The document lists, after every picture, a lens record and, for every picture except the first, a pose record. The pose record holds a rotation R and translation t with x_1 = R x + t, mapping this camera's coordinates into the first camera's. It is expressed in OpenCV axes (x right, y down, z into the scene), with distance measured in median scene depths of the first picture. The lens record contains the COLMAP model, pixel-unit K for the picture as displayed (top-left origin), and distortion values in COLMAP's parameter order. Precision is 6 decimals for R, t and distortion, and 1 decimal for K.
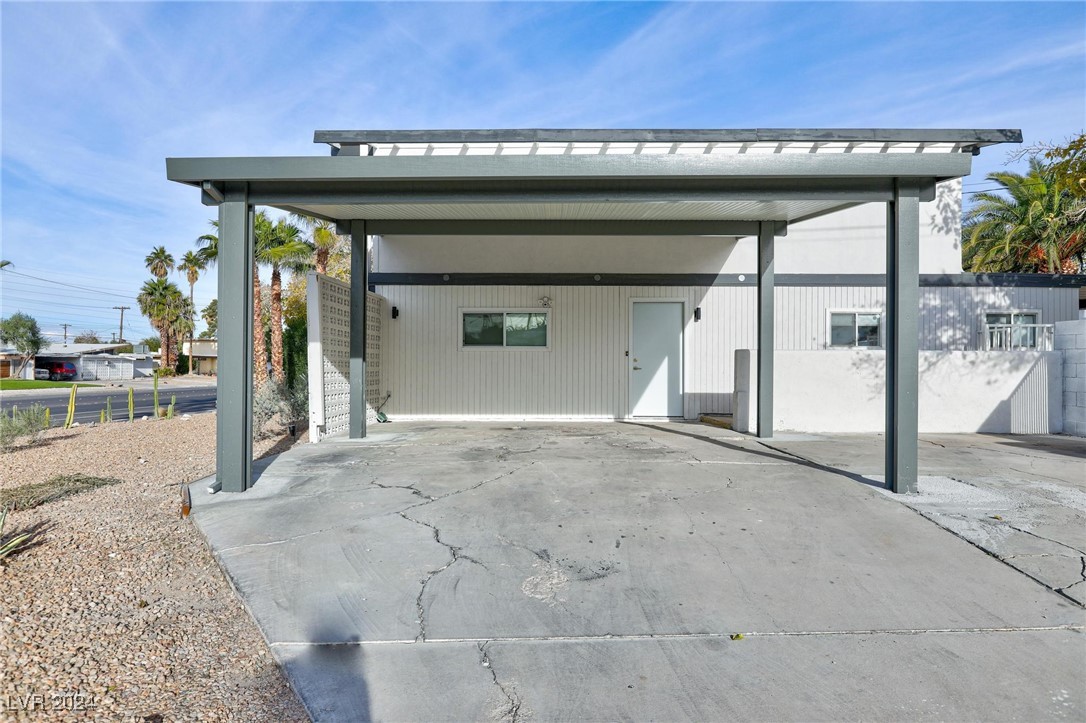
lens RADIAL K [[726.4, 0, 543.0], [0, 726.4, 361.5], [0, 0, 1]] dist [0.051521, -0.000414]
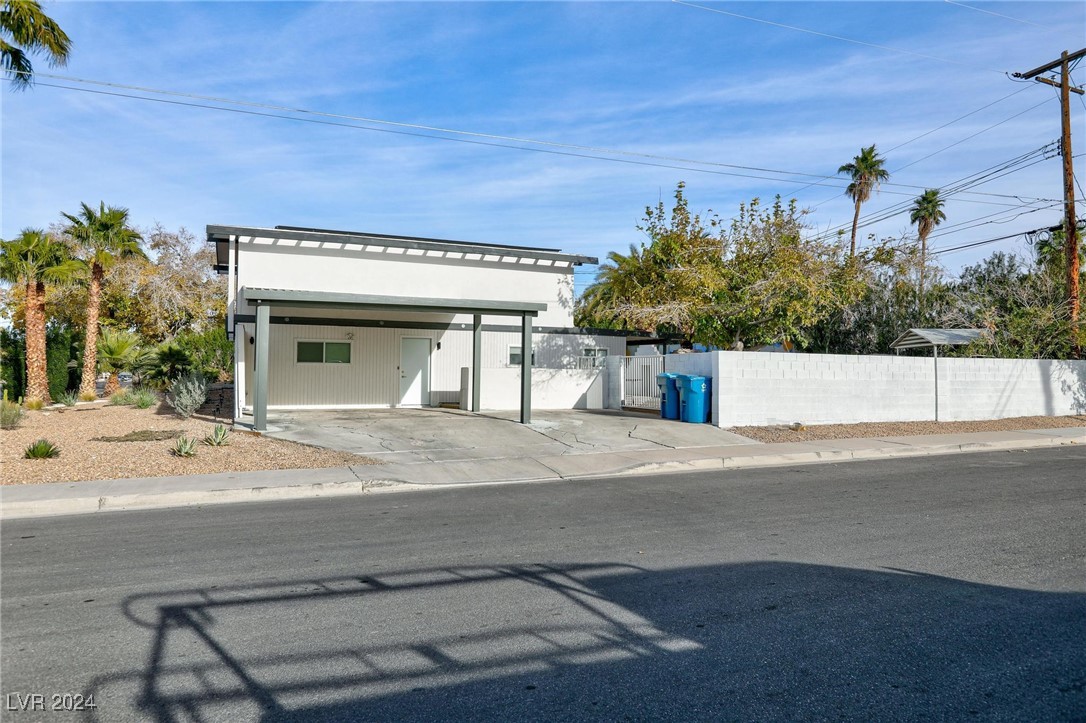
lens RADIAL K [[717.1, 0, 543.0], [0, 717.1, 361.5], [0, 0, 1]] dist [-0.000220, -0.000109]
pose [[0.921194, 0.013722, 0.388863, -0.224902], [-0.010937, 0.999896, -0.009376, -0.013890], [-0.388951, 0.004384, 0.921248, -0.677549]]
